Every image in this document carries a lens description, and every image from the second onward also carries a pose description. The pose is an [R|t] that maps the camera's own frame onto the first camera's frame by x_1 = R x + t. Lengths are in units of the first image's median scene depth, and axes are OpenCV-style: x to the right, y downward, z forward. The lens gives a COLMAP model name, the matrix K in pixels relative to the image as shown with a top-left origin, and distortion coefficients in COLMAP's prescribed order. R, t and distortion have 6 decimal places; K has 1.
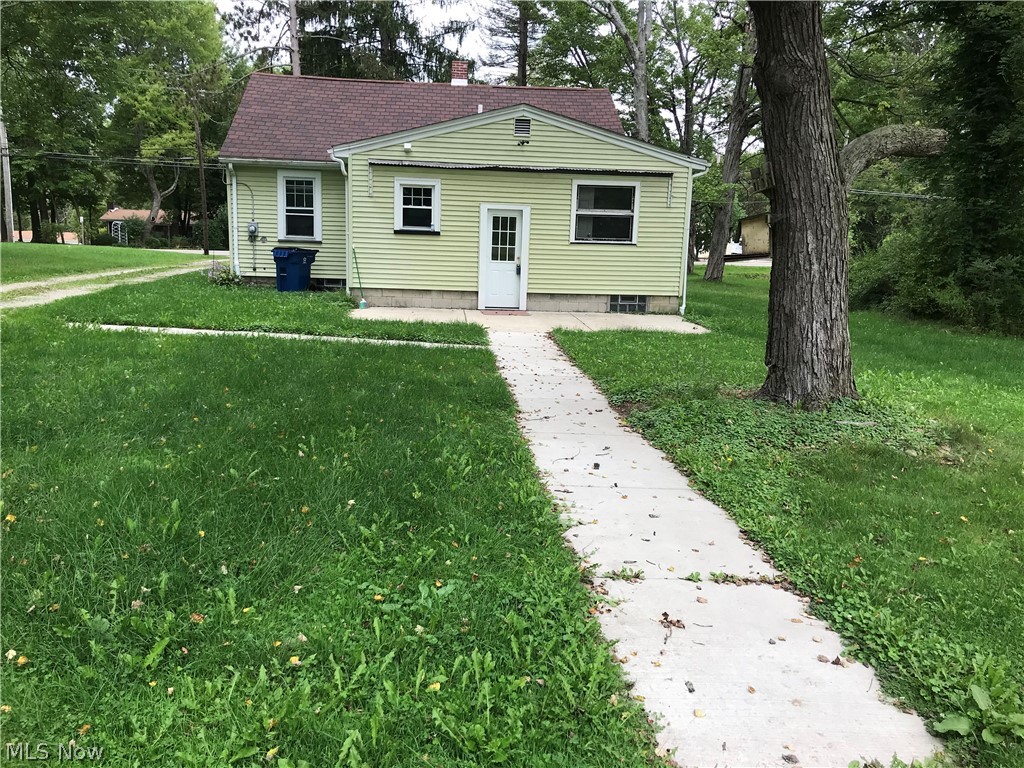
lens RADIAL K [[841.8, 0, 512.0], [0, 841.8, 384.0], [0, 0, 1]] dist [0.131814, -0.370675]
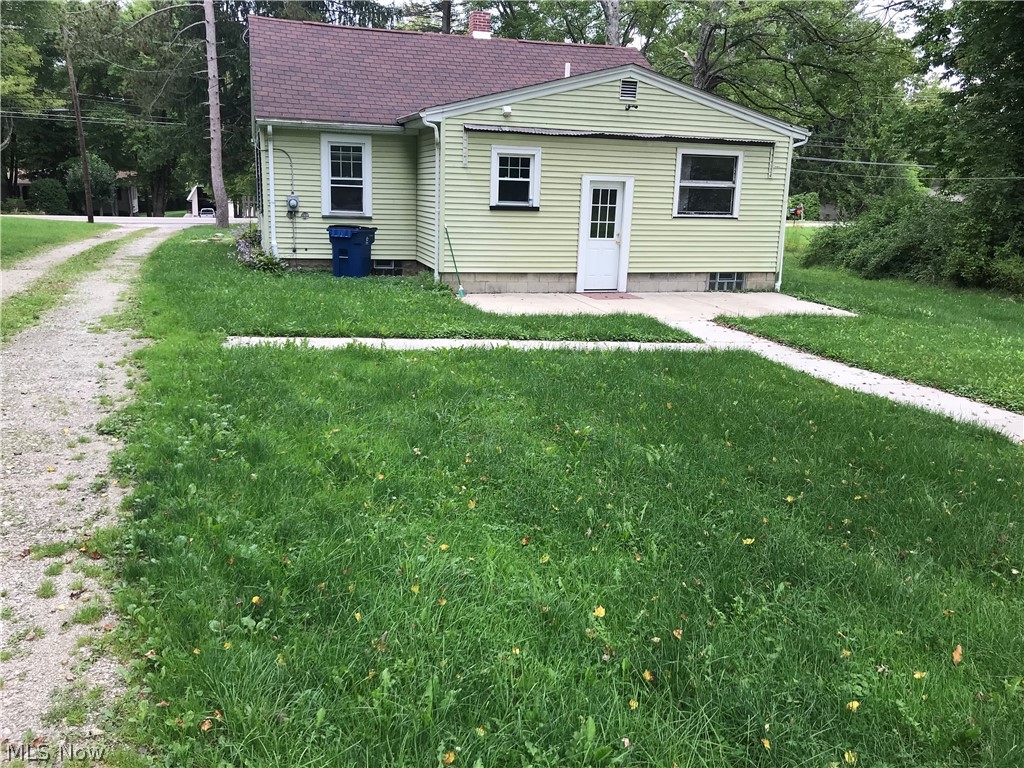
lens RADIAL K [[841.8, 0, 512.0], [0, 841.8, 384.0], [0, 0, 1]] dist [0.131814, -0.370675]
pose [[0.978549, -0.048684, 0.200180, -0.297721], [0.038555, 0.997786, 0.054191, -0.042426], [-0.202375, -0.045311, 0.978259, 0.120803]]
